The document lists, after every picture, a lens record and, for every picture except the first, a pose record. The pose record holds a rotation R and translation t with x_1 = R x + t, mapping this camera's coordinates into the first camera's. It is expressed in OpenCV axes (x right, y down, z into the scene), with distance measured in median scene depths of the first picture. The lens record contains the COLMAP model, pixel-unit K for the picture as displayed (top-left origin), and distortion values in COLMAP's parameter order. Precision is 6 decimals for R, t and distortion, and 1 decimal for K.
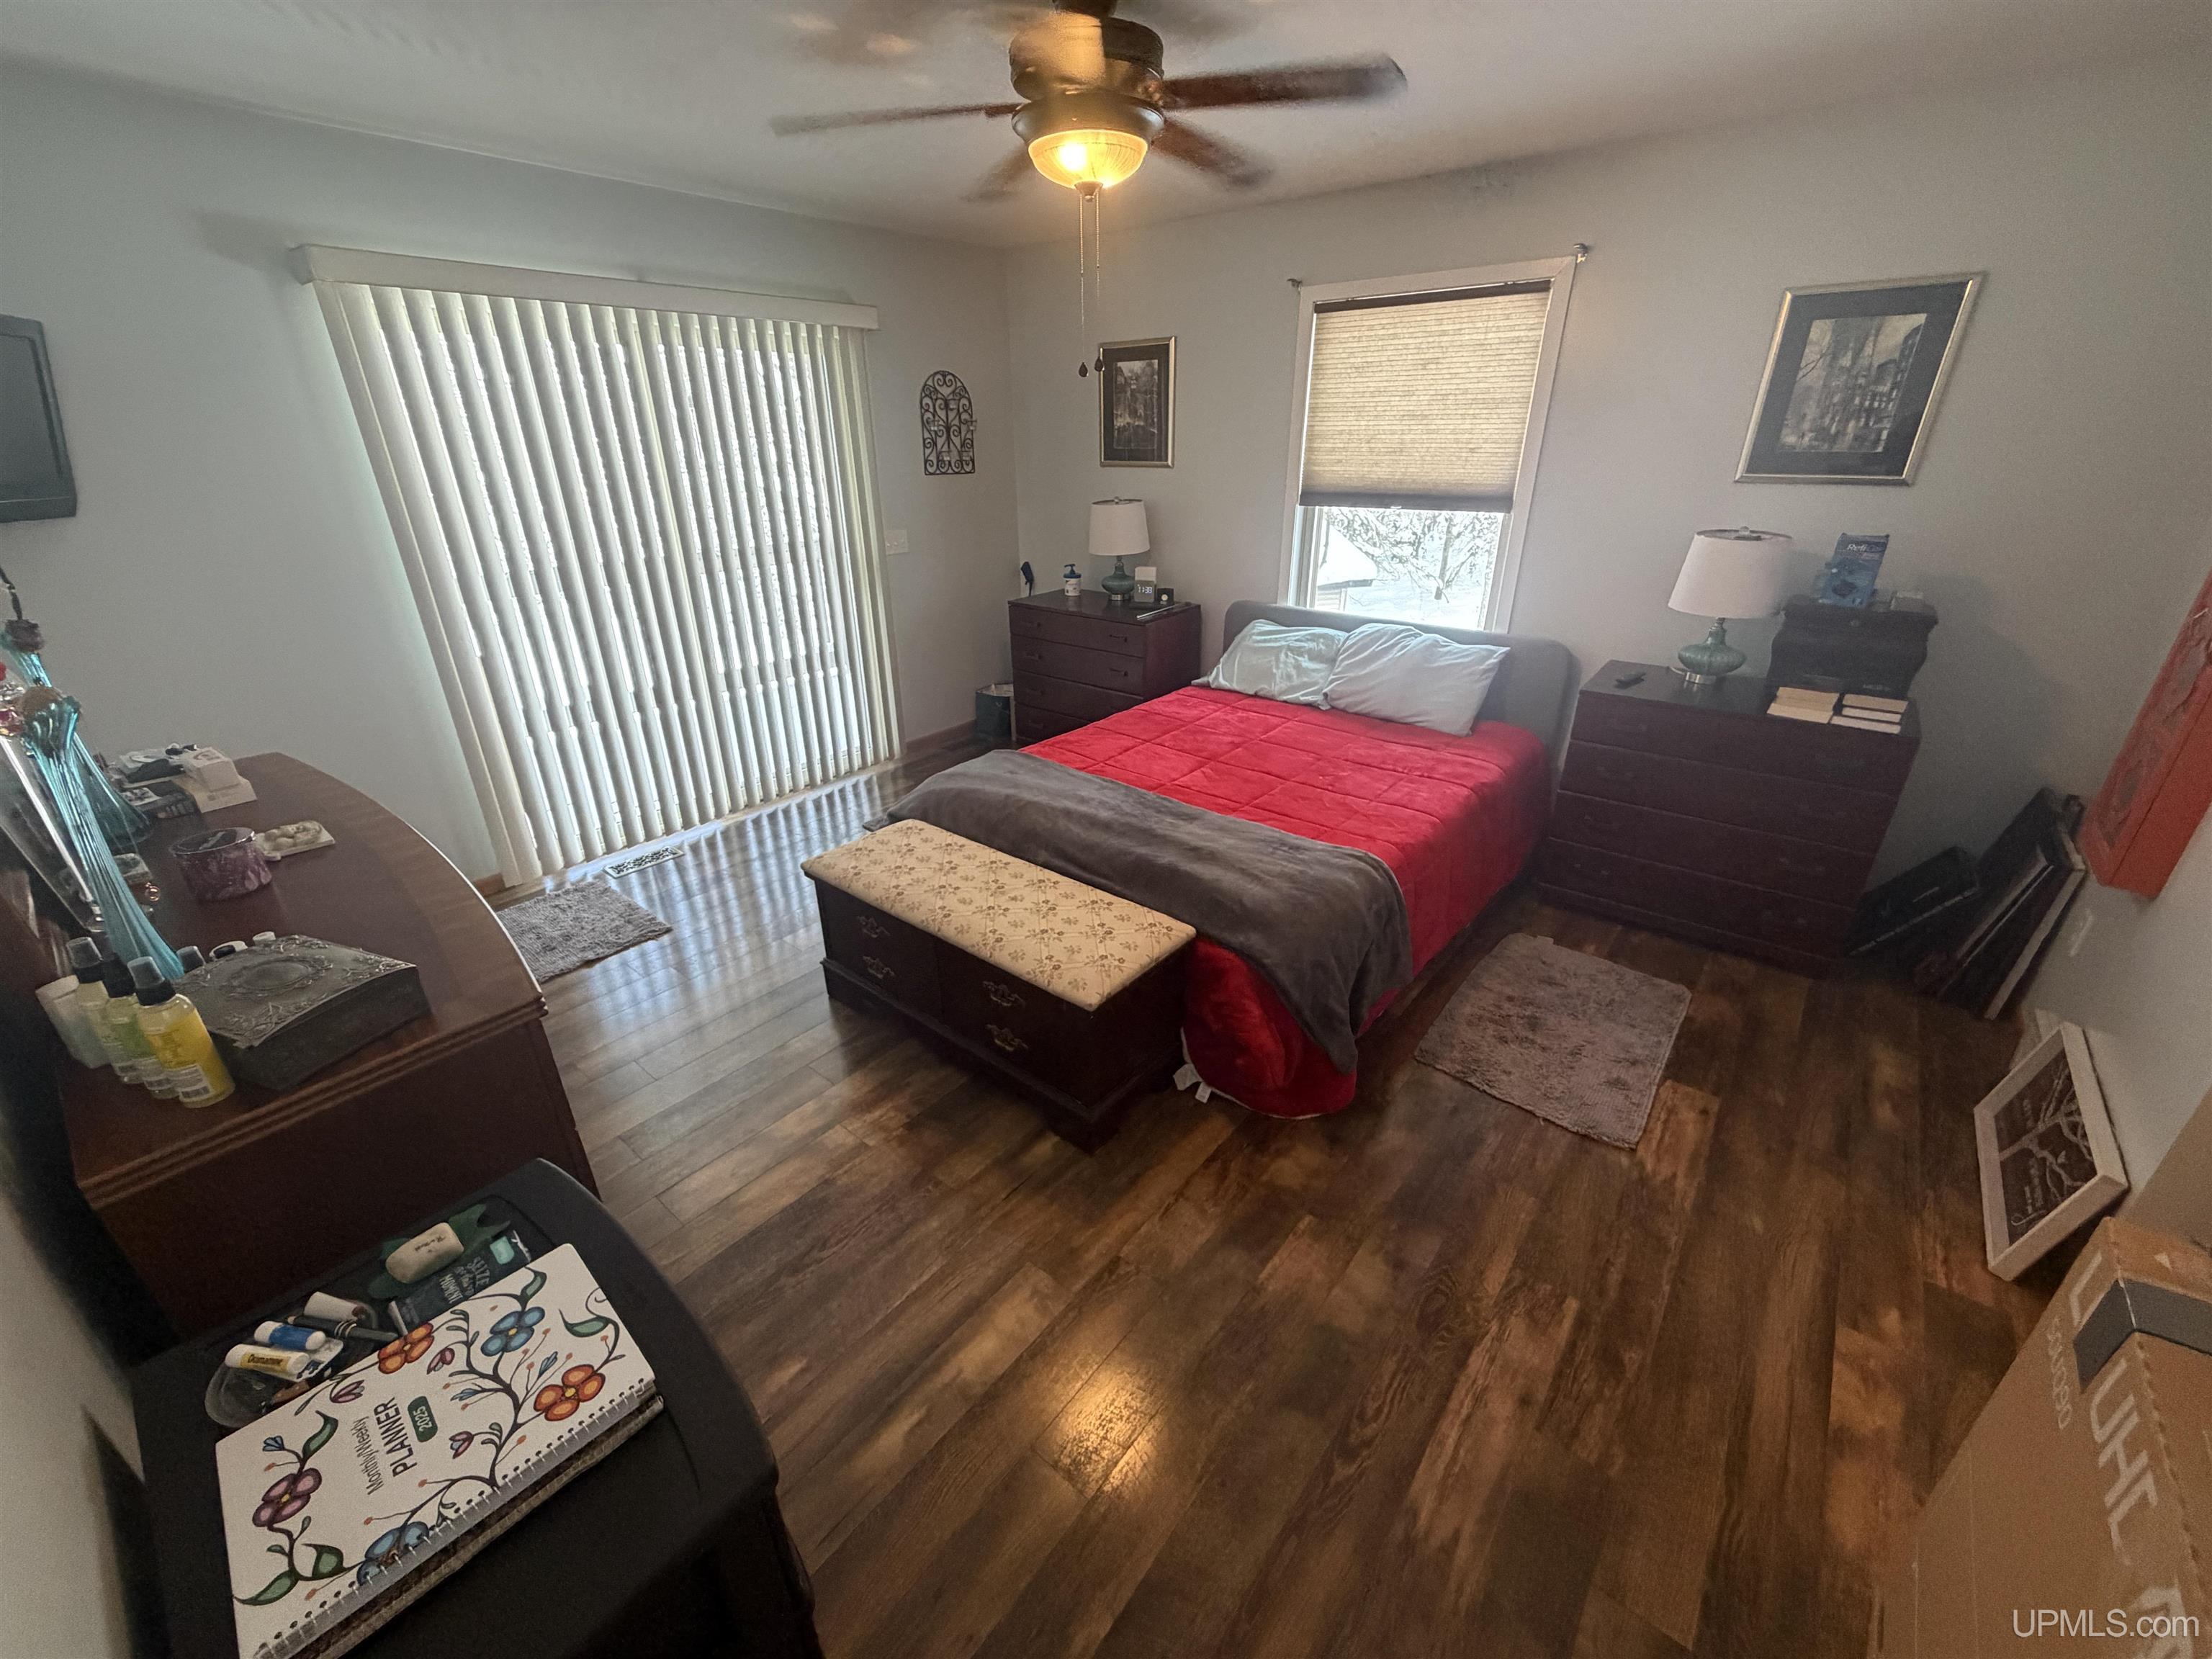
lens RADIAL K [[881.7, 0, 1098.1], [0, 881.7, 832.3], [0, 0, 1]] dist [-0.000398, -0.000681]
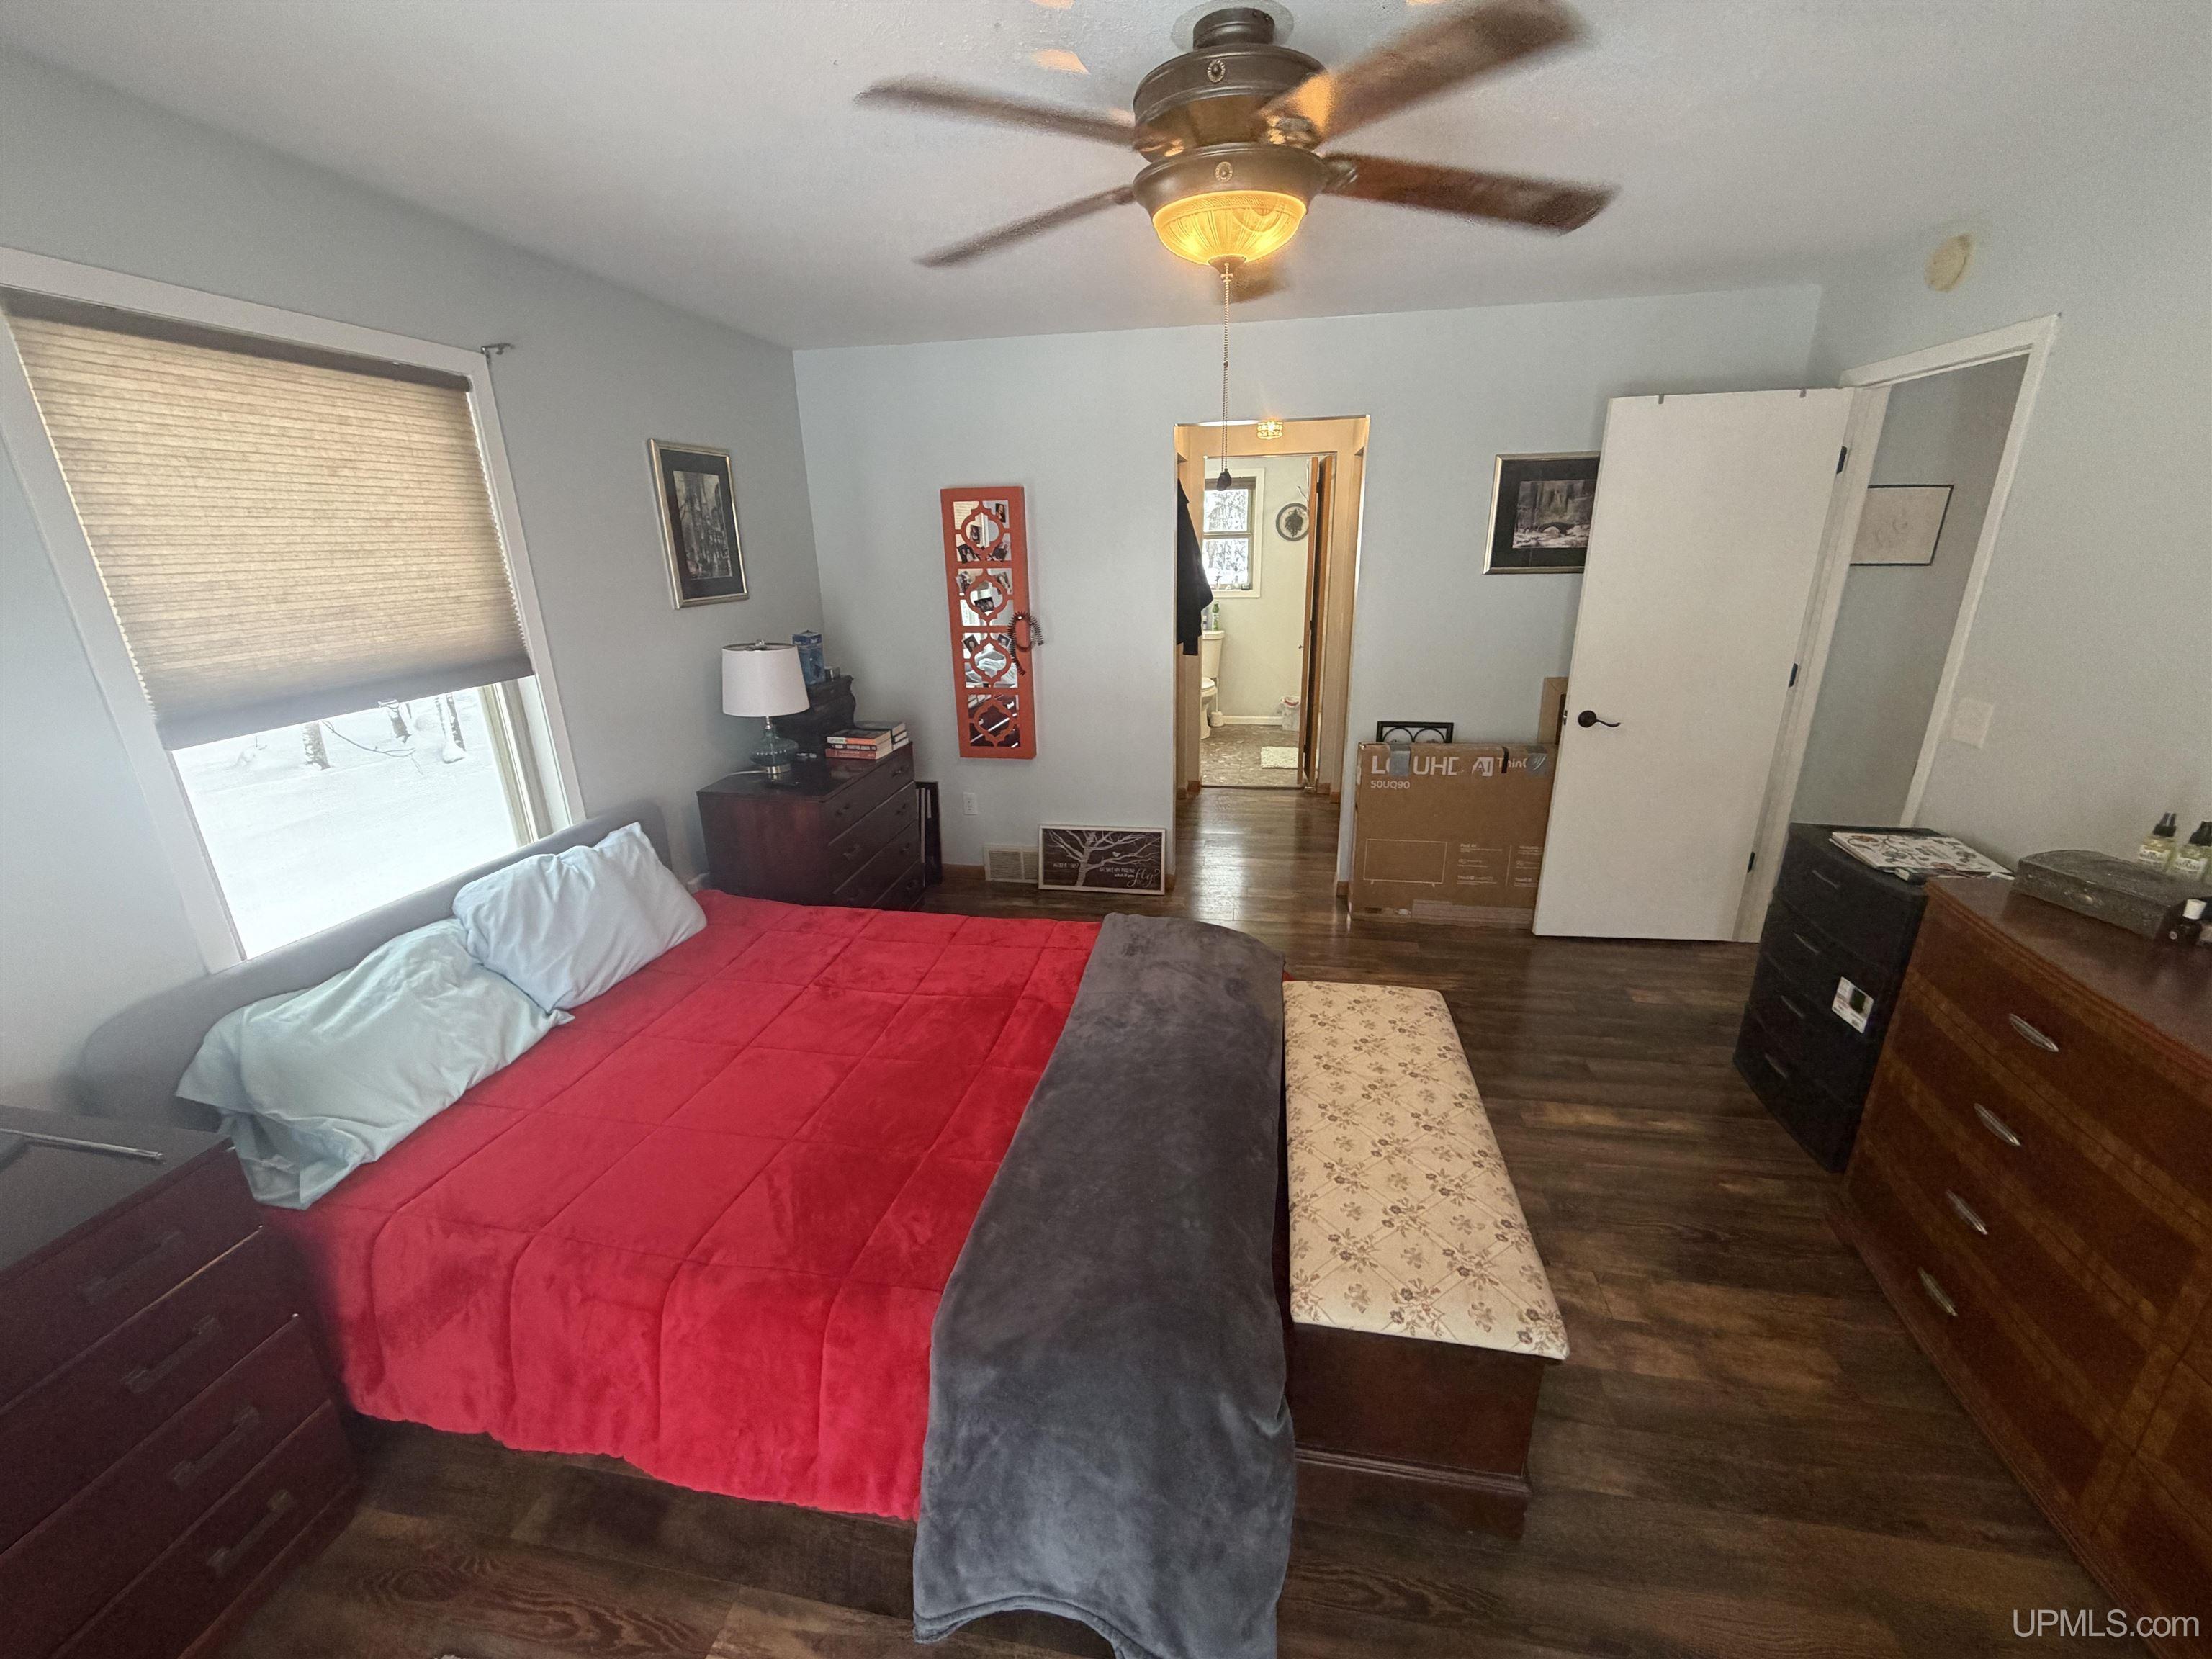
lens RADIAL K [[881.7, 0, 1101.0], [0, 881.7, 830.8], [0, 0, 1]] dist [-0.000398, -0.000681]
pose [[-0.492149, -0.259351, 0.830979, -0.555796], [0.382030, 0.793404, 0.473881, -0.560987], [-0.782204, 0.550679, -0.291393, 1.200231]]
